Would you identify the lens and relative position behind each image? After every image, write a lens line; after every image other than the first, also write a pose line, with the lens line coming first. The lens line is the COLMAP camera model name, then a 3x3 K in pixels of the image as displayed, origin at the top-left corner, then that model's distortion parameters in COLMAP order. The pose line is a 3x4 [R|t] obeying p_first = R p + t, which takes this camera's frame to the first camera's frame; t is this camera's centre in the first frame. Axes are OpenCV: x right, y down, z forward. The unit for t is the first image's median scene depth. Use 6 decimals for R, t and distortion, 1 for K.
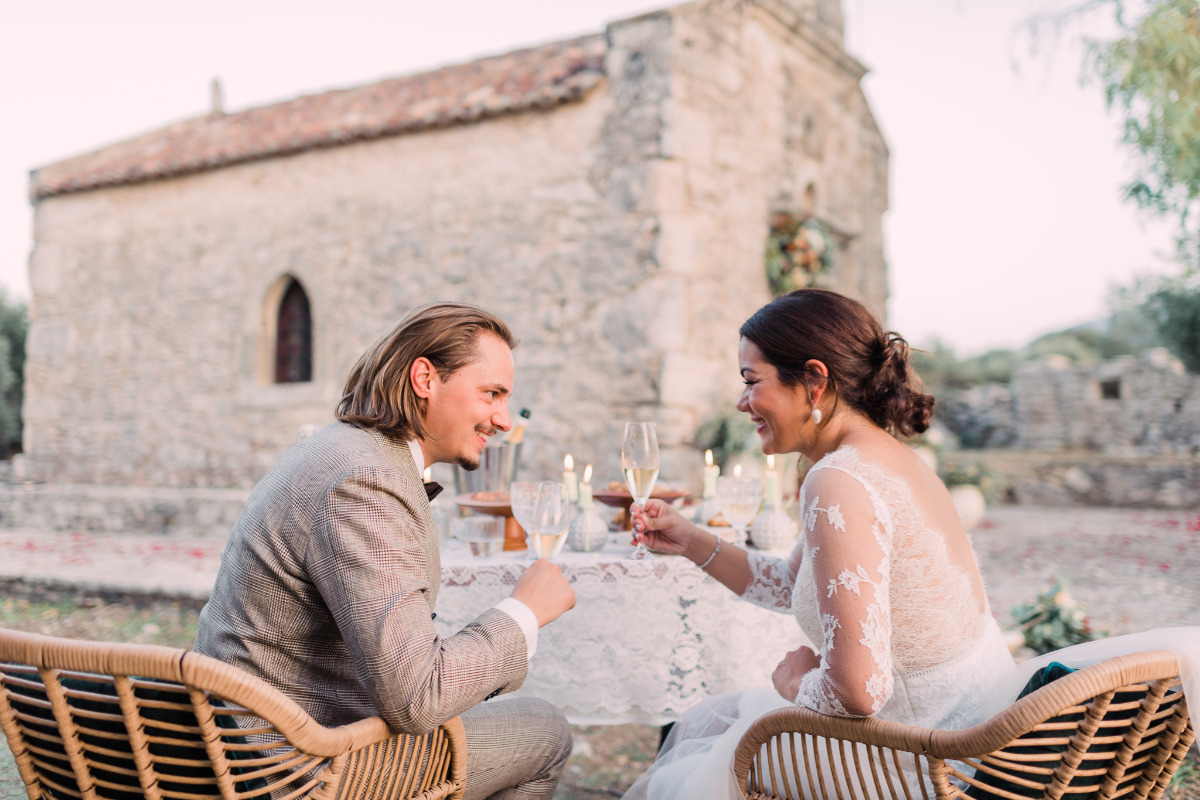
lens RADIAL K [[1182.5, 0, 600.0], [0, 1182.5, 400.0], [0, 0, 1]] dist [0.001237, 0.010943]
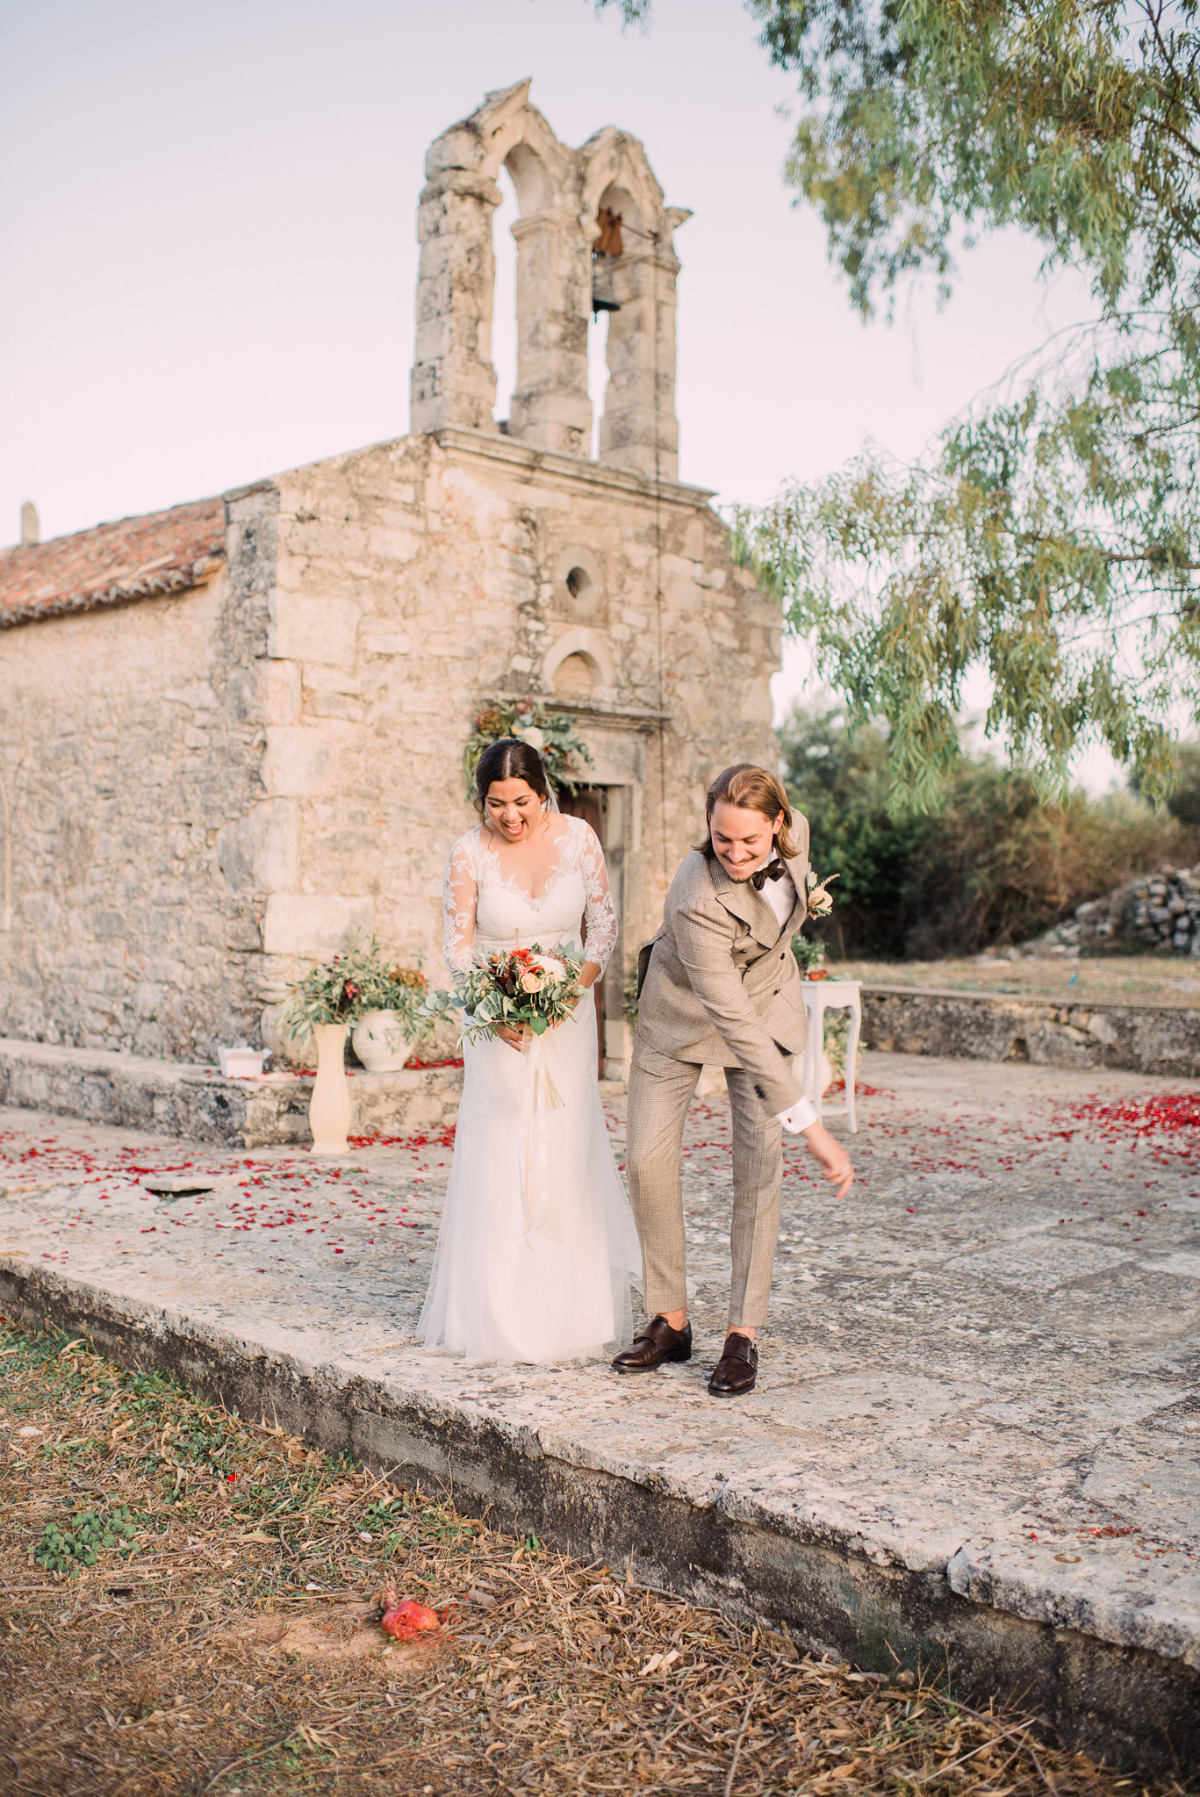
lens RADIAL K [[1804.7, 0, 600.0], [0, 1804.7, 898.5], [0, 0, 1]] dist [-0.096333, 0.098803]
pose [[0.977180, 0.010494, -0.212156, 0.520608], [-0.003245, 0.999400, 0.034487, -0.074907], [0.212390, -0.033012, 0.976627, -0.185329]]
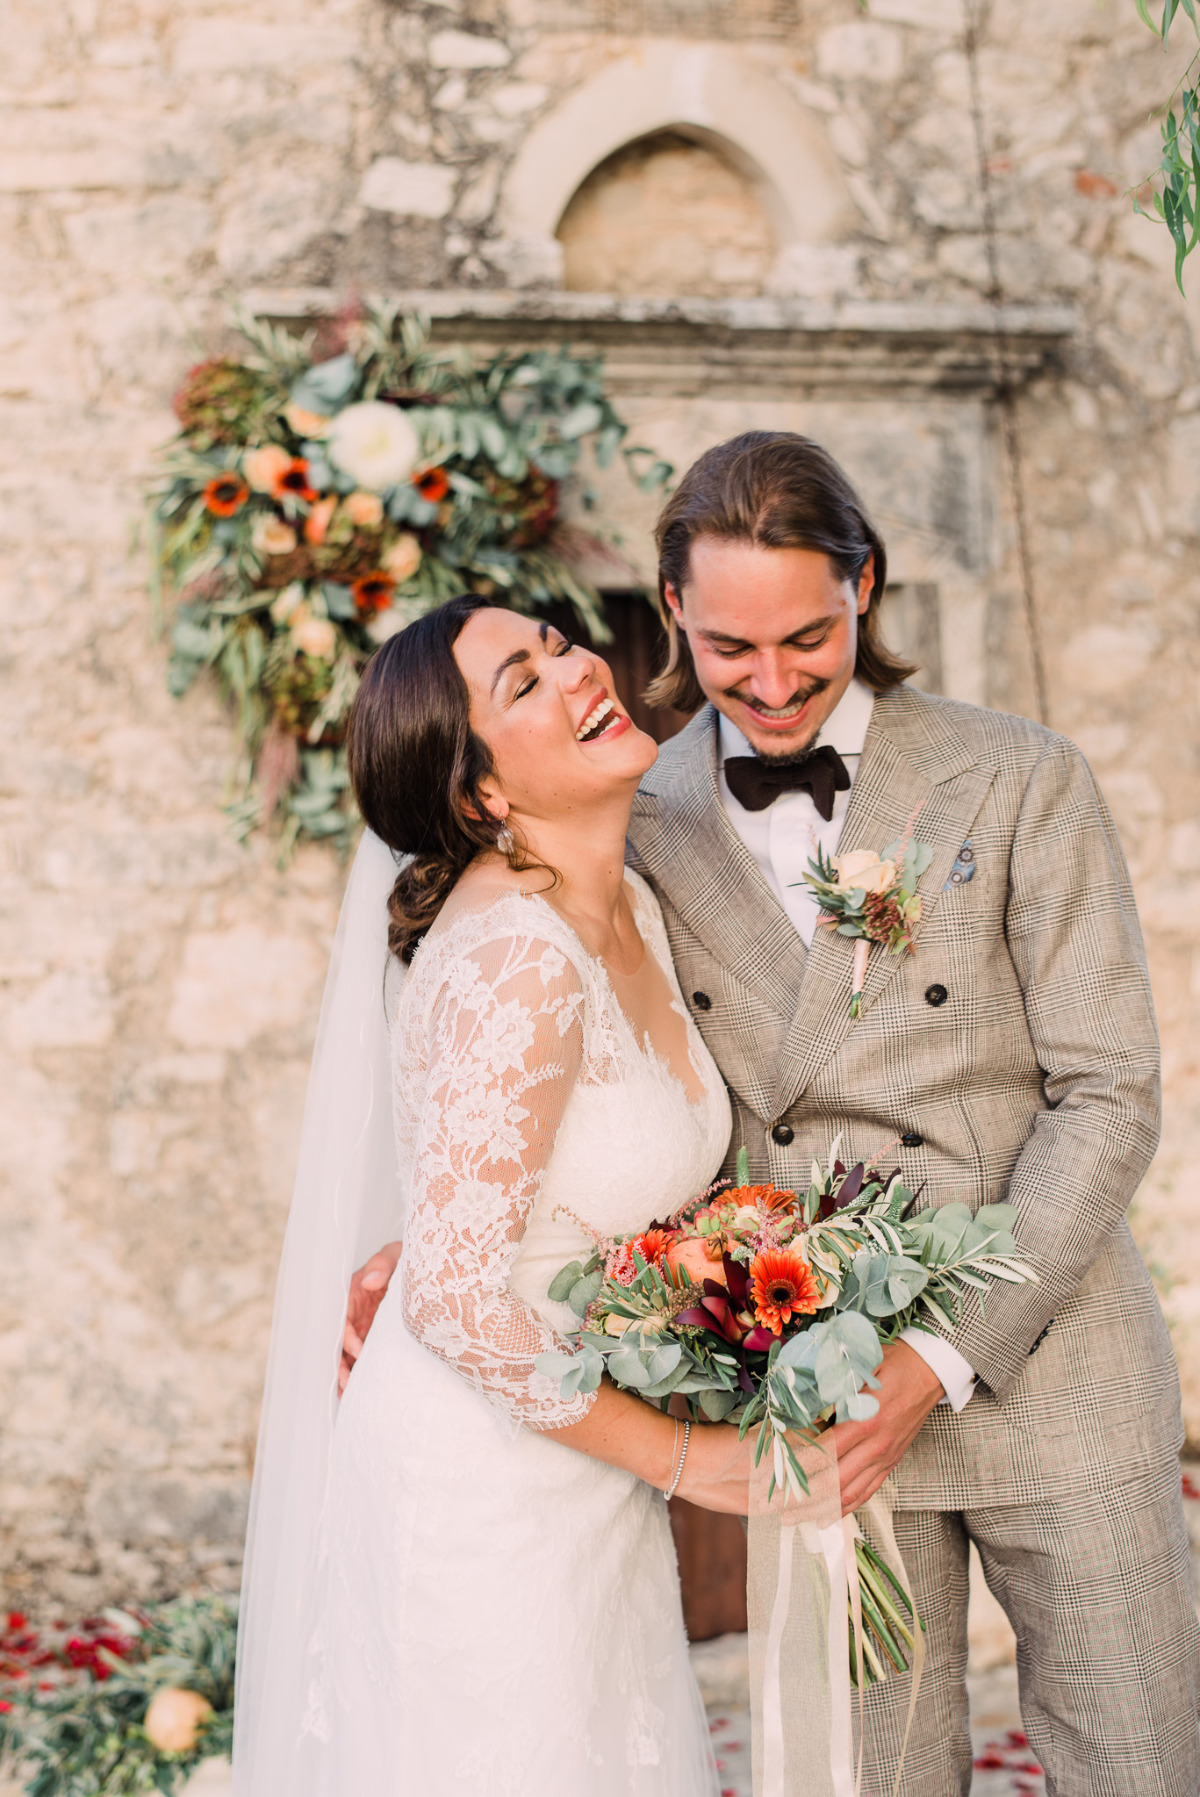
lens RADIAL K [[3059.5, 0, 600.0], [0, 3059.5, 898.5], [0, 0, 1]] dist [-0.149665, -0.108089]
pose [[0.807948, -0.022184, -0.588837, 0.581453], [0.065338, 0.996502, 0.052108, -0.085104], [0.585621, -0.080574, 0.806571, 0.618180]]
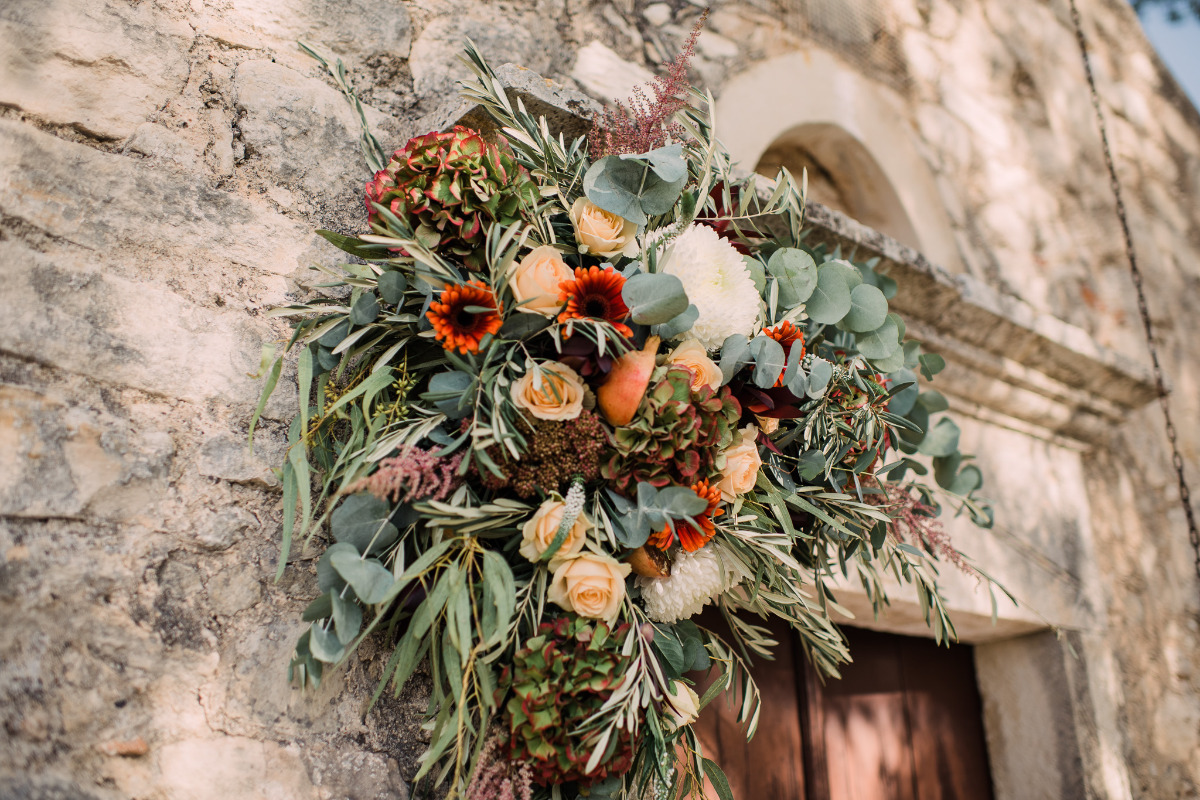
lens RADIAL K [[1205.1, 0, 600.4], [0, 1205.1, 419.7], [0, 0, 1]] dist [-0.096333, 0.098803]
pose [[0.953872, -0.131733, -0.269767, 0.221048], [0.043851, 0.950085, -0.308894, -0.084733], [0.296993, 0.282816, 0.912037, 0.948255]]
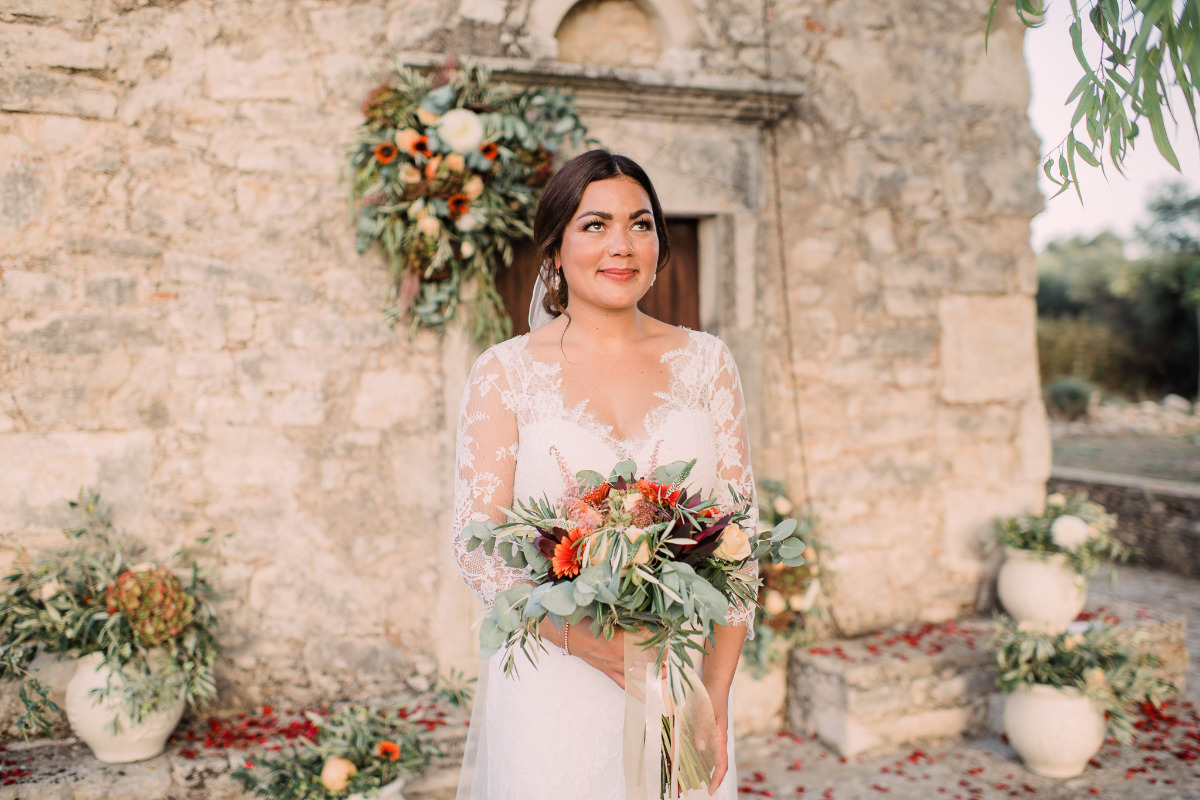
lens RADIAL K [[1244.3, 0, 600.0], [0, 1244.3, 400.0], [0, 0, 1]] dist [-0.107970, 0.112091]
pose [[0.824963, 0.014450, -0.565002, 0.517281], [0.033965, 0.996599, 0.075081, -0.074517], [0.564165, -0.081130, 0.821666, 0.703707]]
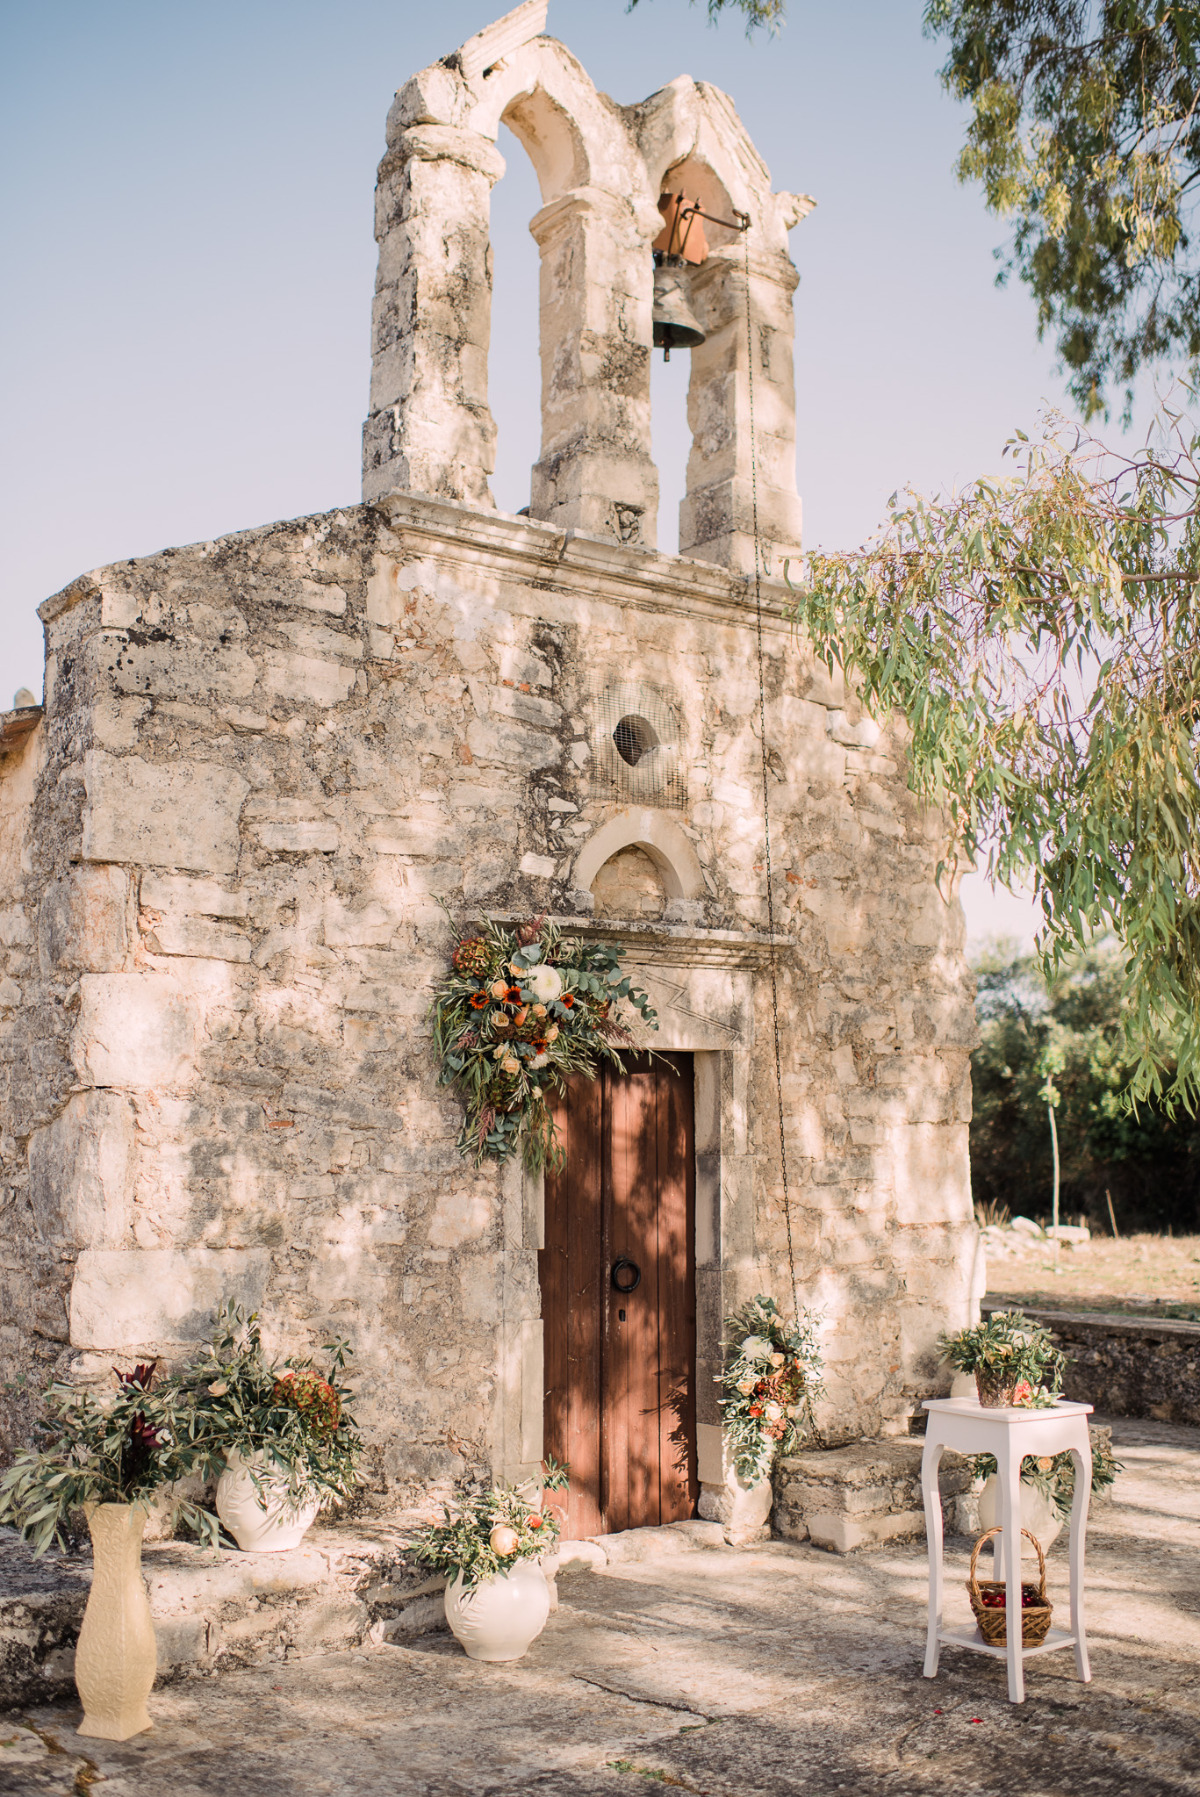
lens RADIAL K [[1863.3, 0, 604.1], [0, 1863.3, 939.0], [0, 0, 1]] dist [-0.107970, 0.112091]
pose [[0.938333, -0.033732, -0.344083, 0.508306], [0.010299, 0.997514, -0.069705, -0.106669], [0.345579, 0.061863, 0.936348, 0.308283]]
